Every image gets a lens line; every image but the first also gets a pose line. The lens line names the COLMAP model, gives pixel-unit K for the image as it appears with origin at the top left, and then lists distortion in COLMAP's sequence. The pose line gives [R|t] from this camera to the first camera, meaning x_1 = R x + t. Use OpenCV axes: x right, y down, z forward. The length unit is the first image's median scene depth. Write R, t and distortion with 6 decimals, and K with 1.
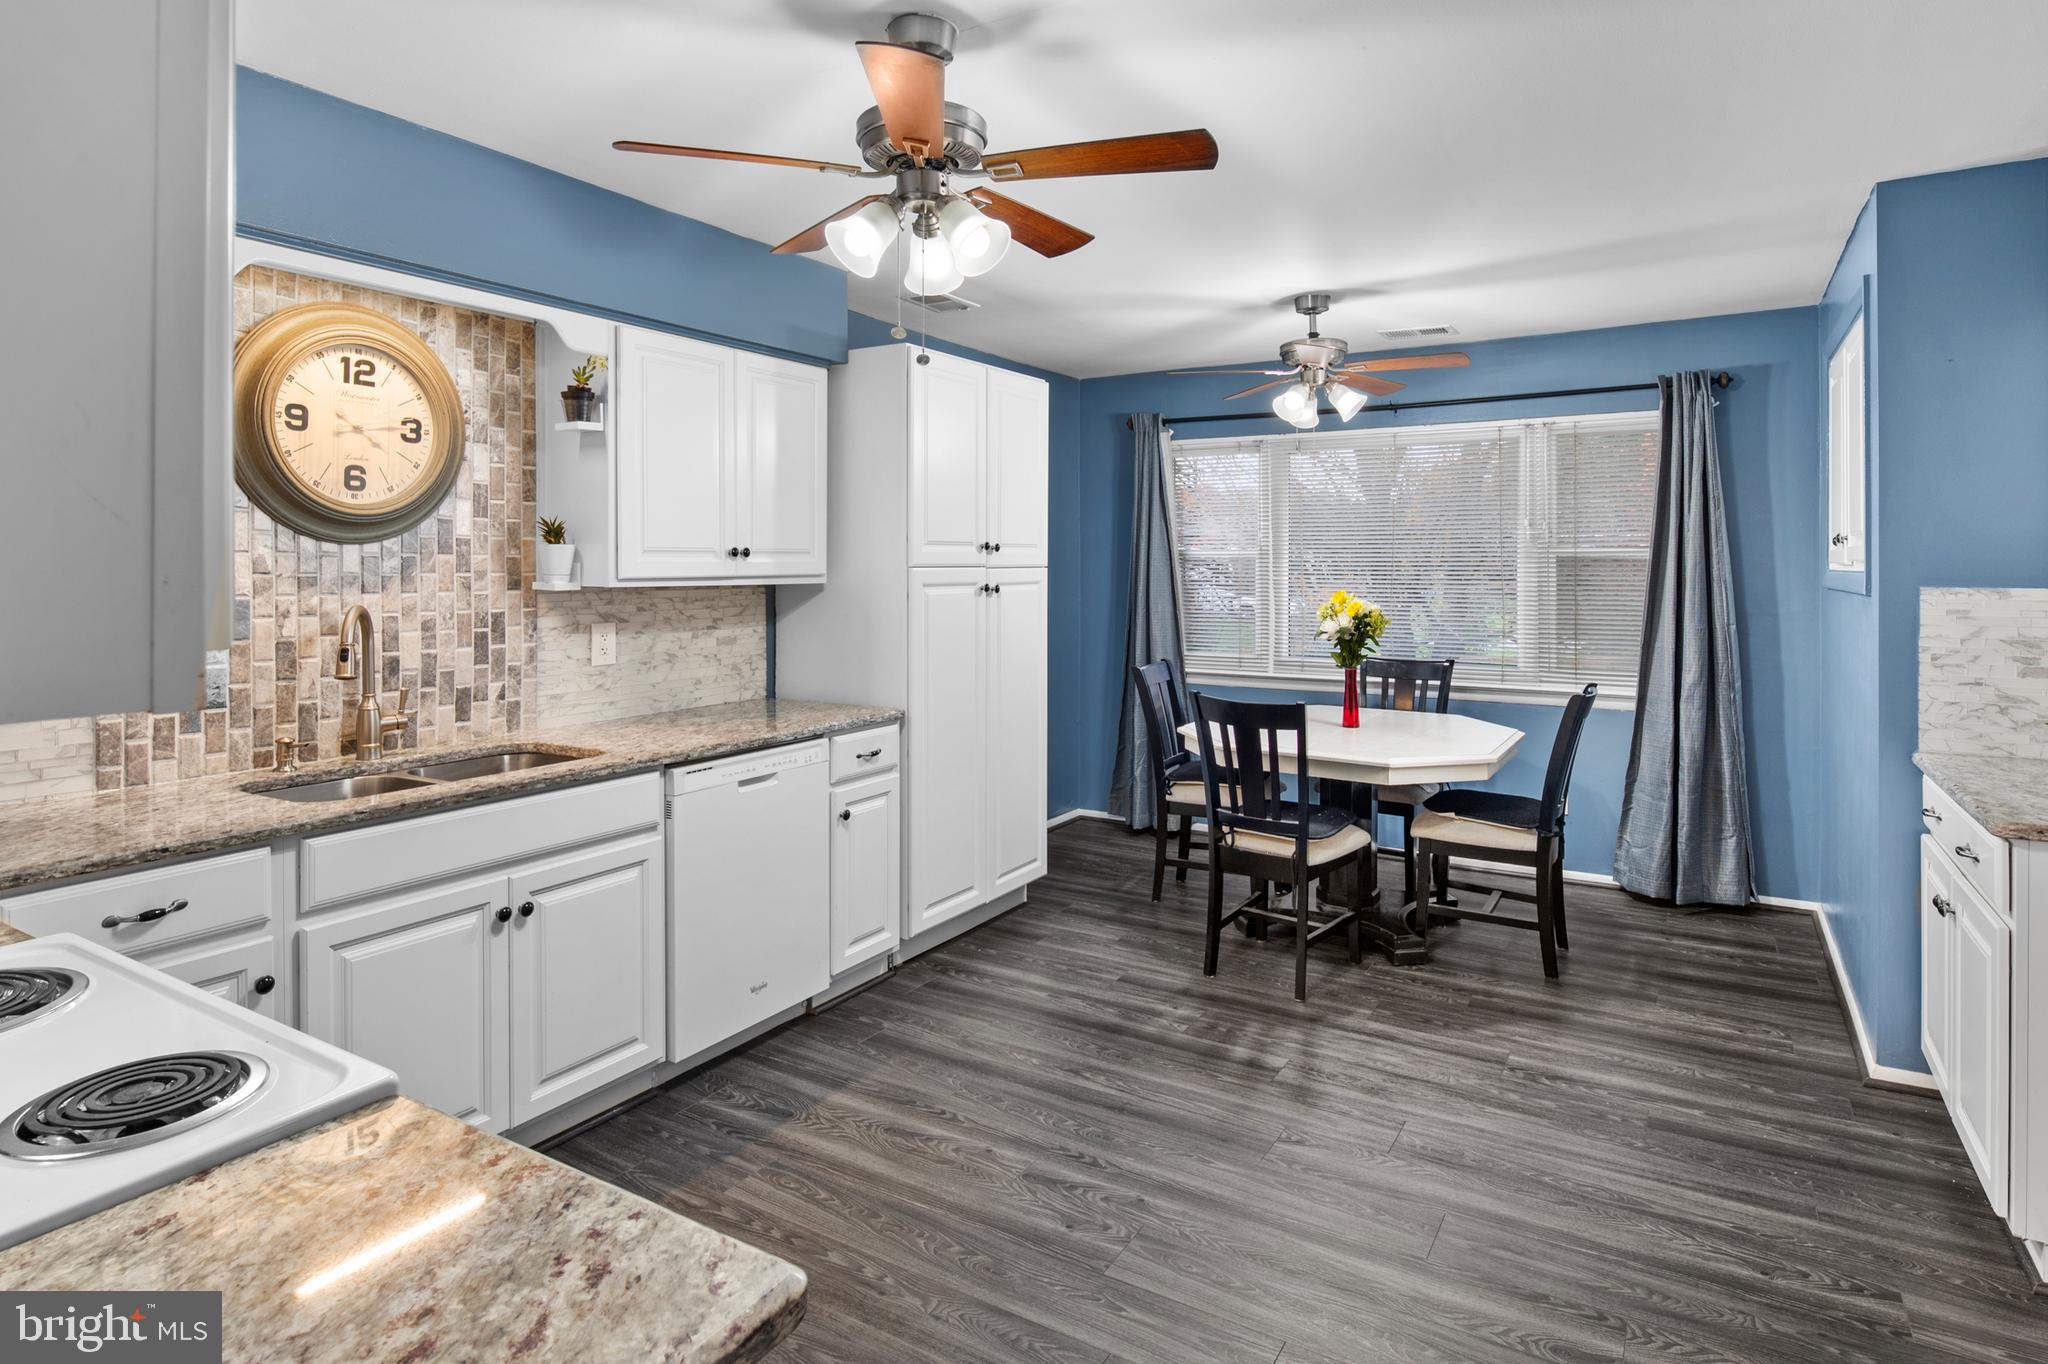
lens RADIAL K [[1107.1, 0, 1015.0], [0, 1107.1, 564.8], [0, 0, 1]] dist [0.001272, -0.009108]
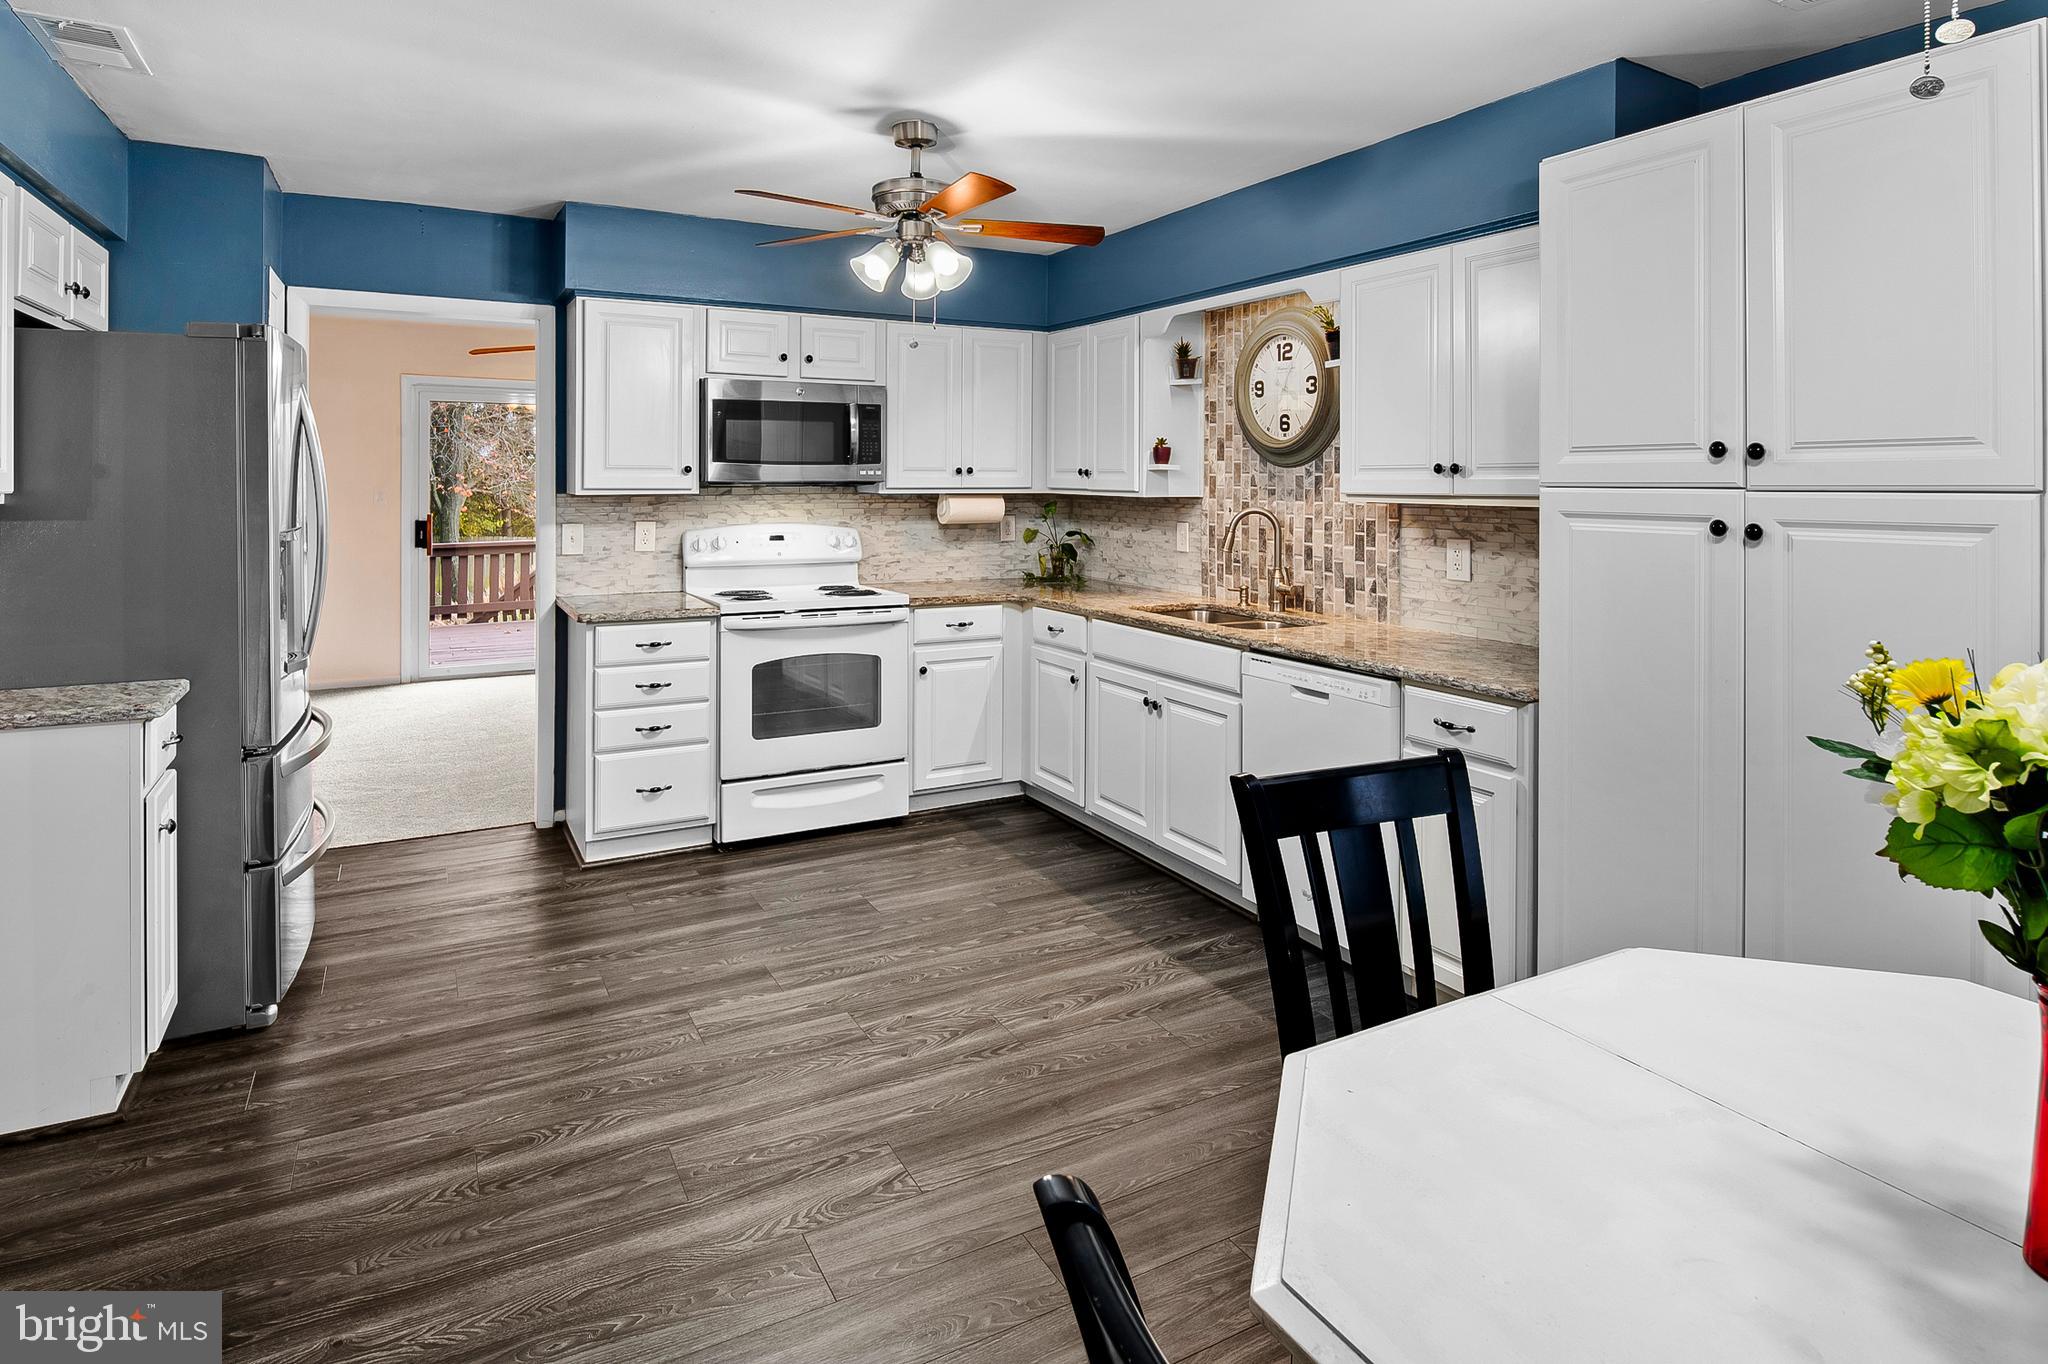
lens RADIAL K [[1107.1, 0, 1022.4], [0, 1107.1, 478.0], [0, 0, 1]] dist [0.001272, -0.009108]
pose [[-0.490795, -0.001551, -0.871274, 0.808267], [-0.003037, 0.999995, -0.000069, -0.002652], [0.871270, 0.002613, -0.490797, 1.302187]]
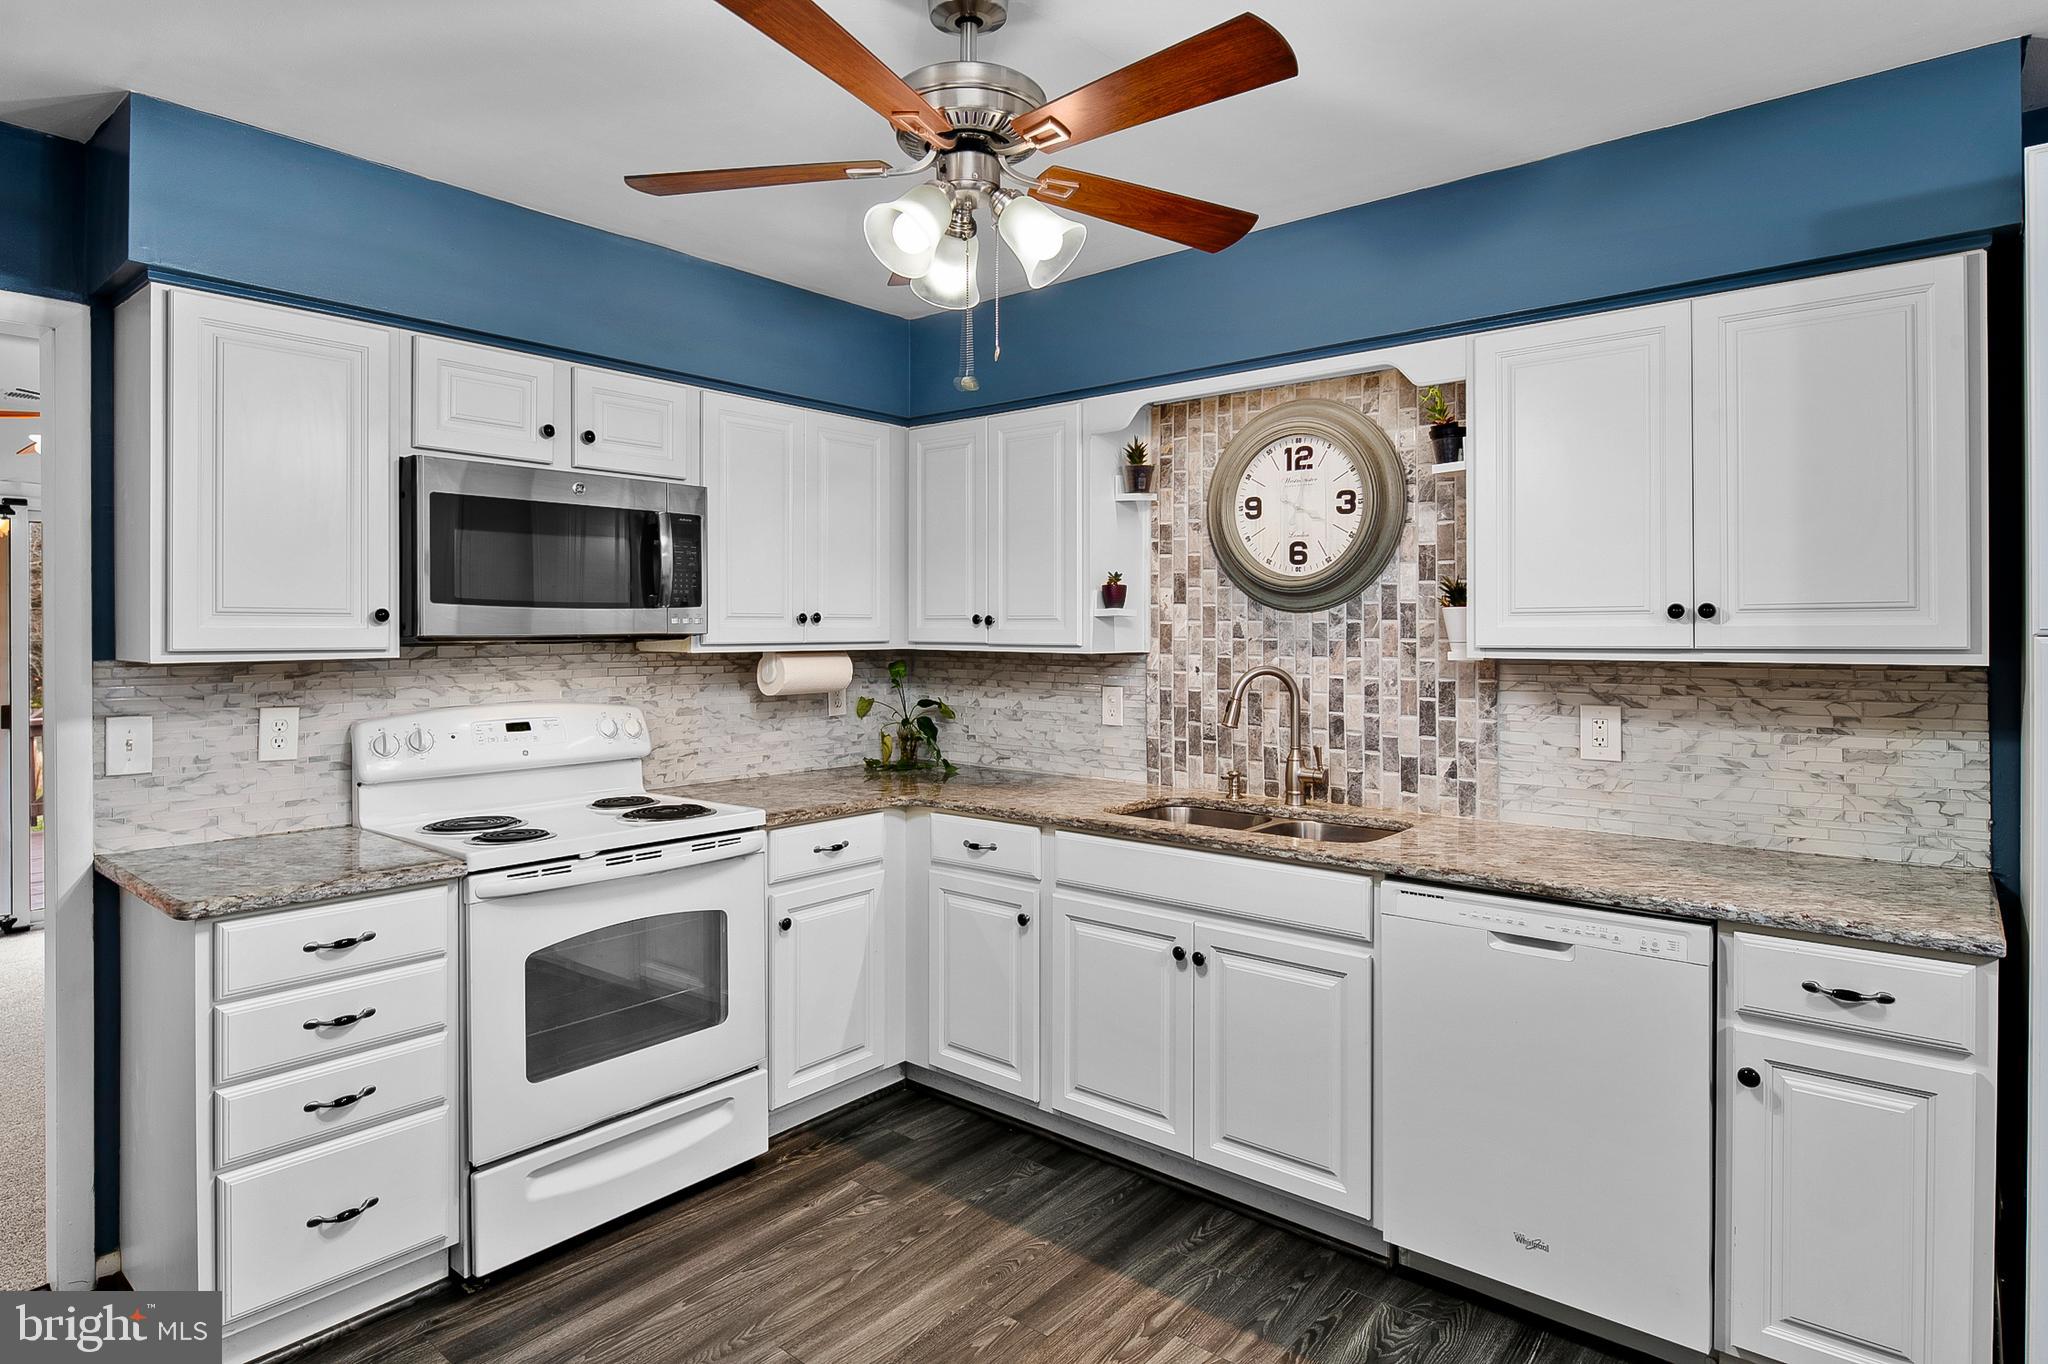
lens RADIAL K [[1107.1, 0, 1021.0], [0, 1107.1, 630.9], [0, 0, 1]] dist [0.001272, -0.009108]
pose [[-0.143975, 0.001642, -0.989580, 0.509211], [0.001901, 0.999997, 0.001383, -0.001471], [0.989580, -0.001682, -0.143977, 0.805736]]
